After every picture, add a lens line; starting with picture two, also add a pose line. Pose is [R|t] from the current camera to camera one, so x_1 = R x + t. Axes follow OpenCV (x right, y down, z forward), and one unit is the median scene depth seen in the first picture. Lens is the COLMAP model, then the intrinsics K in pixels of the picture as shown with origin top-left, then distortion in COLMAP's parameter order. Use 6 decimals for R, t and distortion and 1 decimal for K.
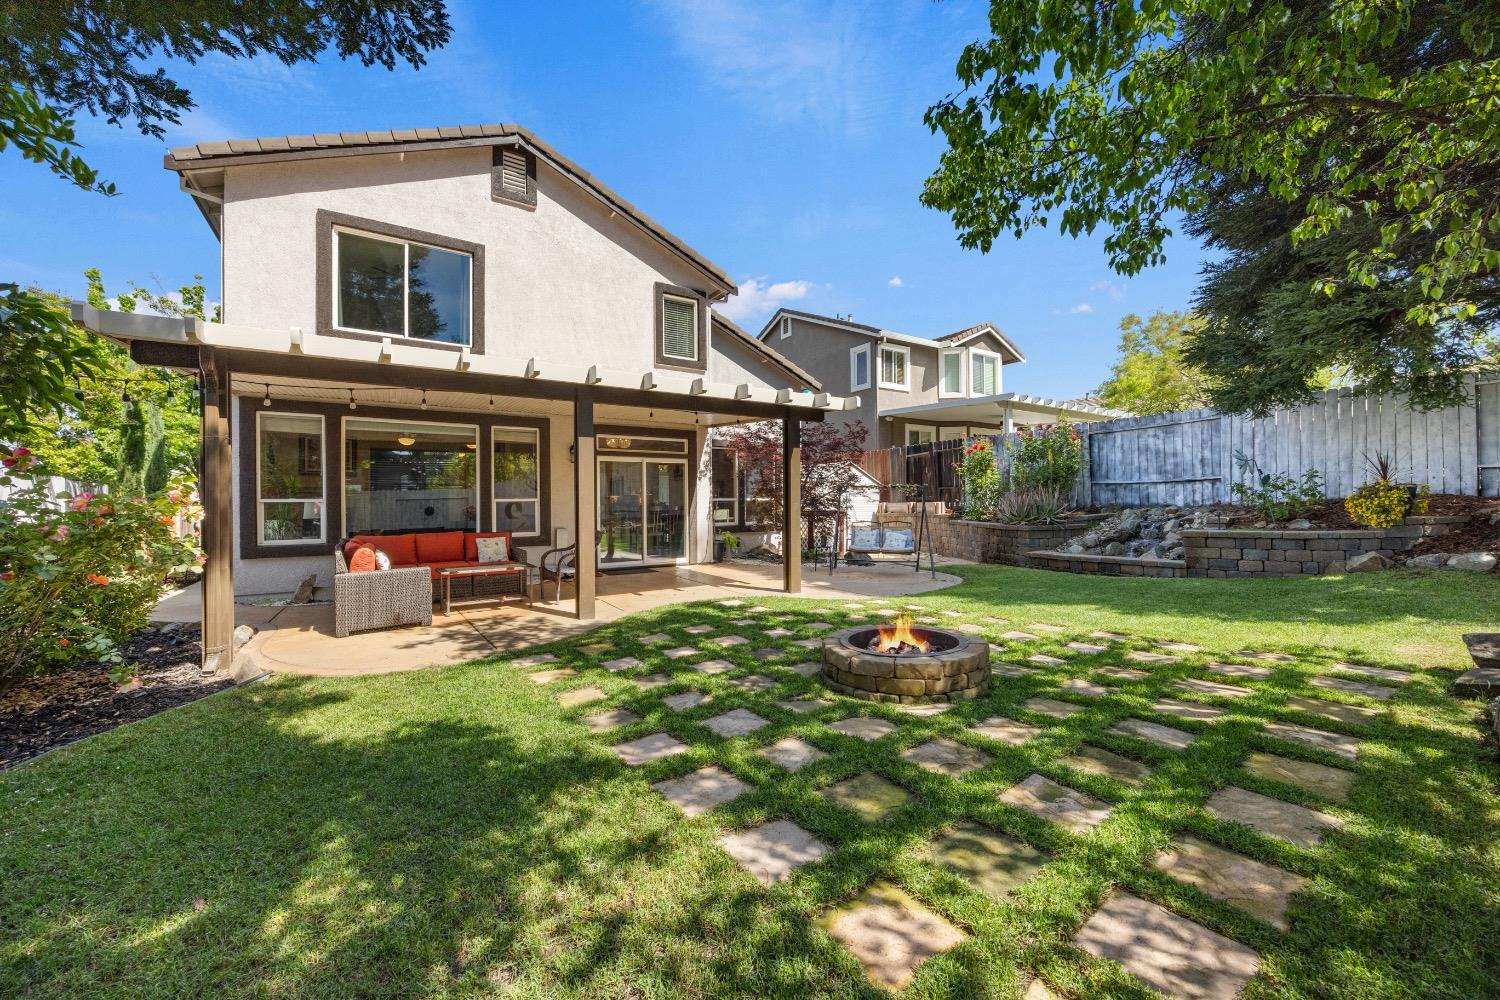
lens RADIAL K [[570.9, 0, 747.7], [0, 570.9, 501.7], [0, 0, 1]] dist [-0.002852, -0.000261]
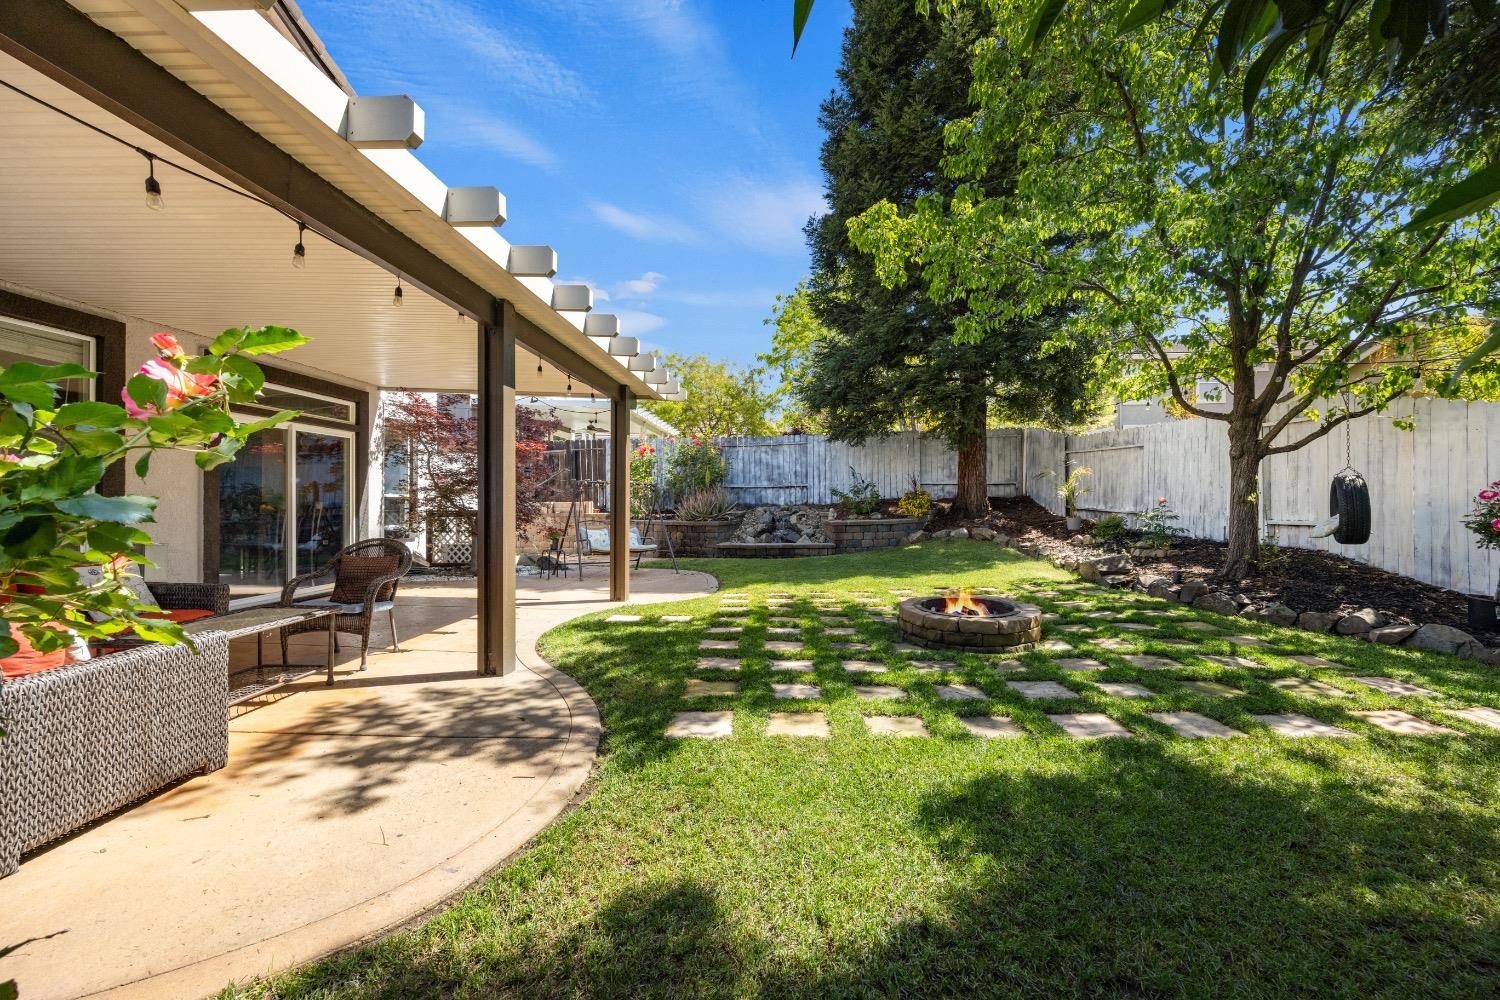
lens RADIAL K [[570.9, 0, 750.0], [0, 570.9, 497.4], [0, 0, 1]] dist [-0.002852, -0.000261]
pose [[0.599745, 0.014850, 0.800054, -0.435457], [-0.002112, 0.999854, -0.016975, 0.014275], [-0.800189, 0.008491, 0.599688, 0.279175]]
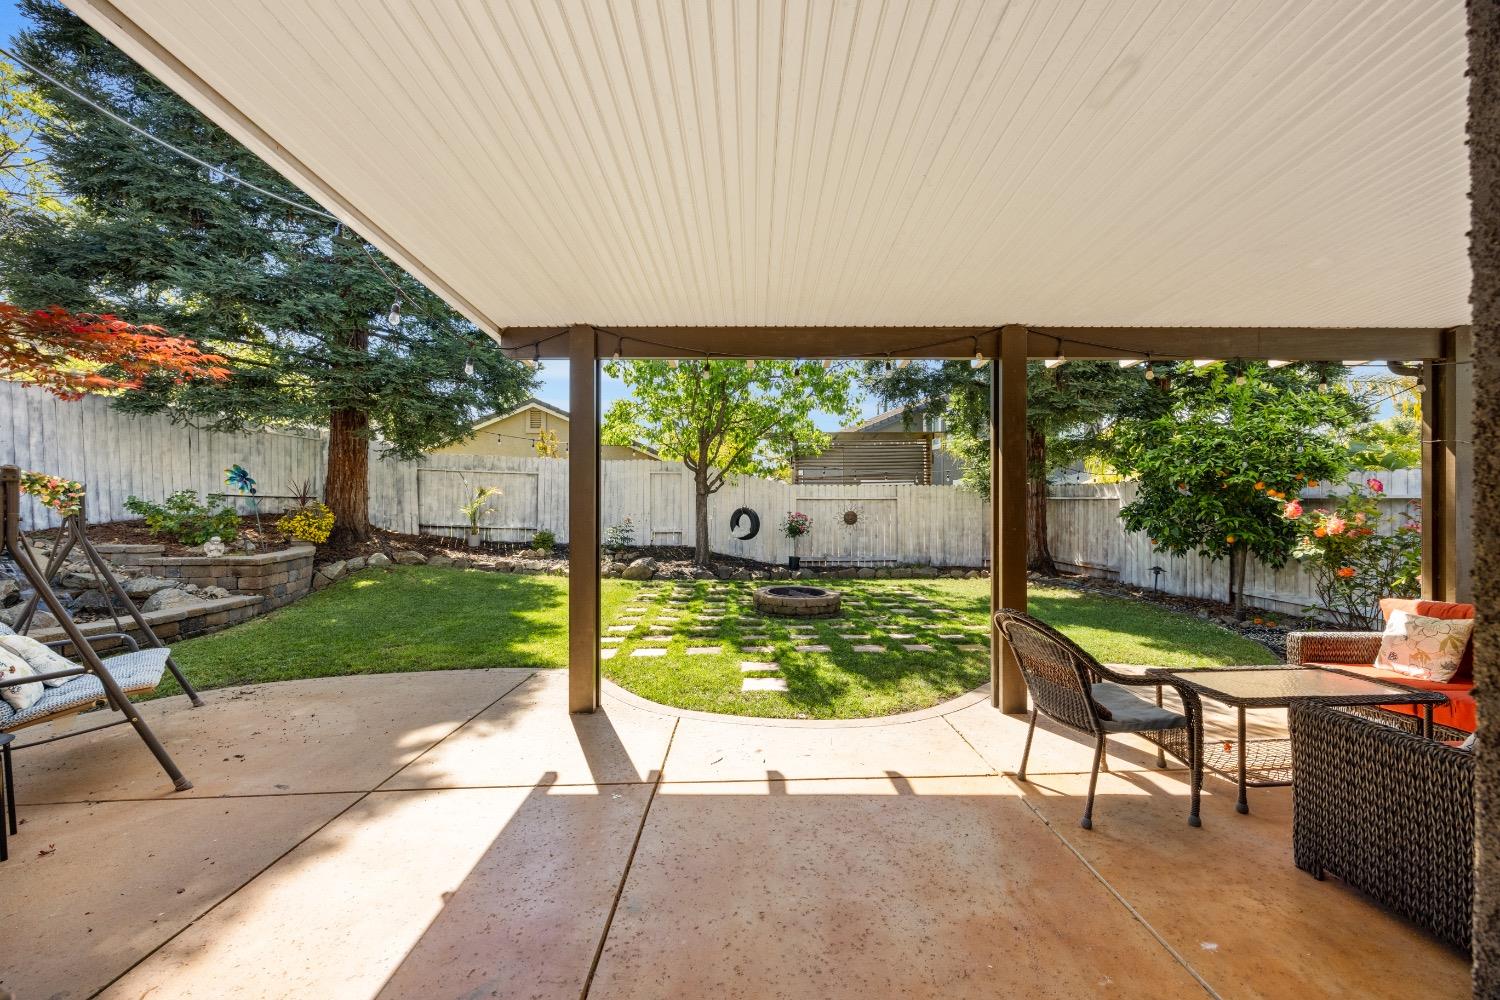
lens RADIAL K [[570.9, 0, 748.4], [0, 570.9, 510.6], [0, 0, 1]] dist [-0.002852, -0.000261]
pose [[-0.842076, 0.011813, 0.539230, -0.262796], [0.010842, 0.999929, -0.004973, -0.005184], [-0.539251, 0.001659, -0.842144, 1.161890]]
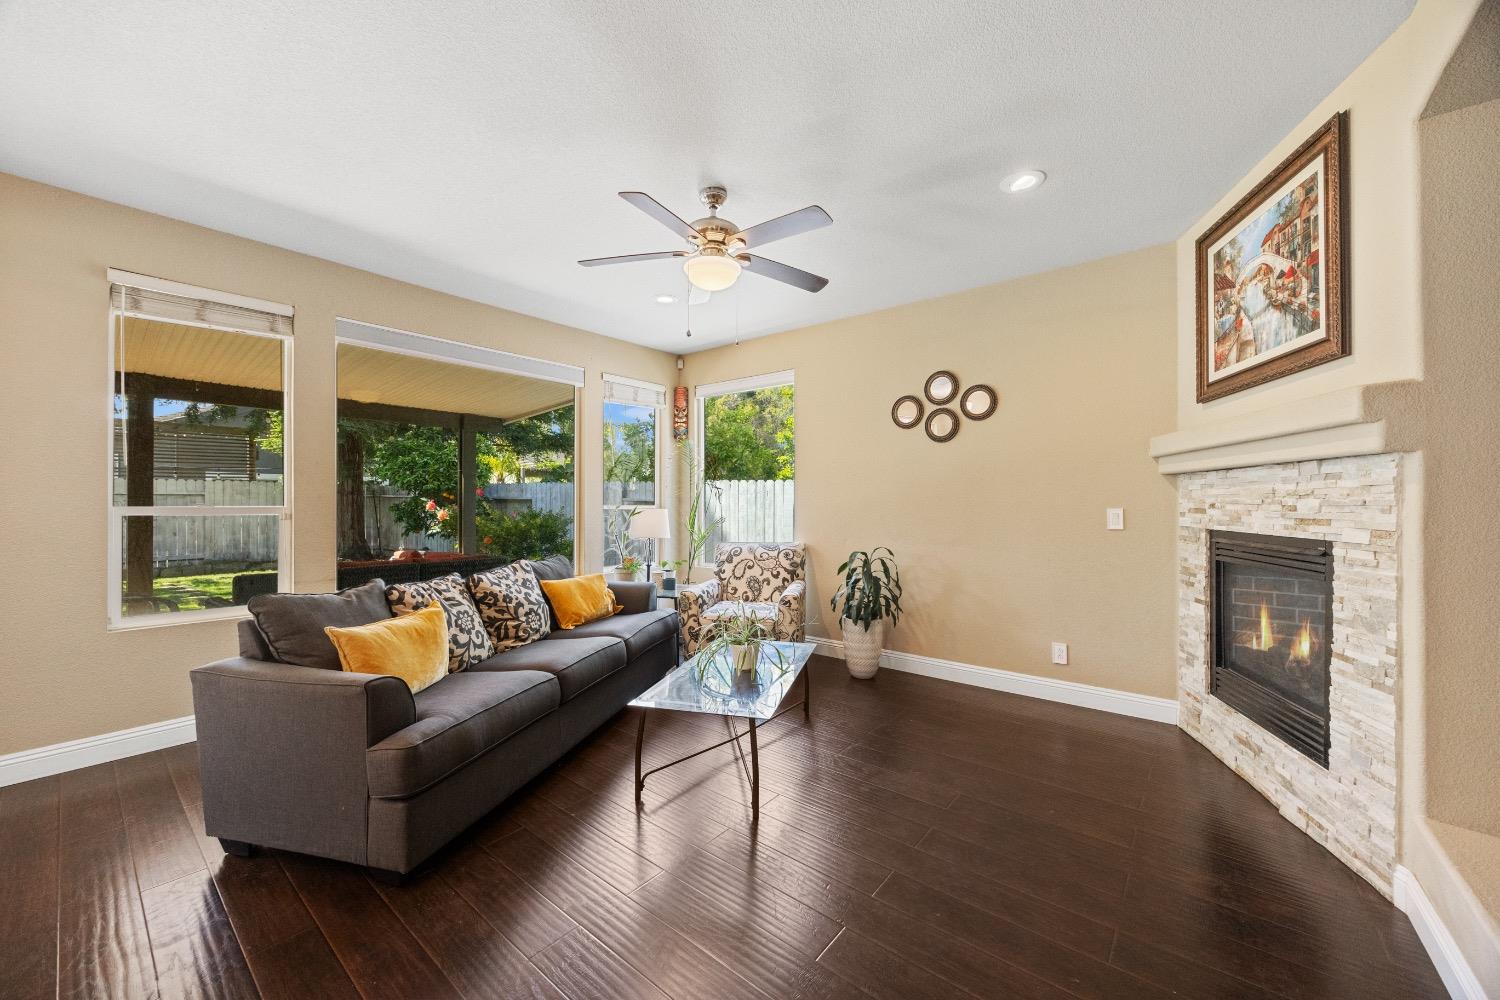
lens RADIAL K [[570.9, 0, 748.8], [0, 570.9, 502.0], [0, 0, 1]] dist [-0.002852, -0.000261]
pose [[-0.951863, 0.013993, -0.306203, -0.620304], [0.014430, 0.999896, 0.000837, -0.001603], [0.306183, -0.003621, -0.951966, 1.456883]]
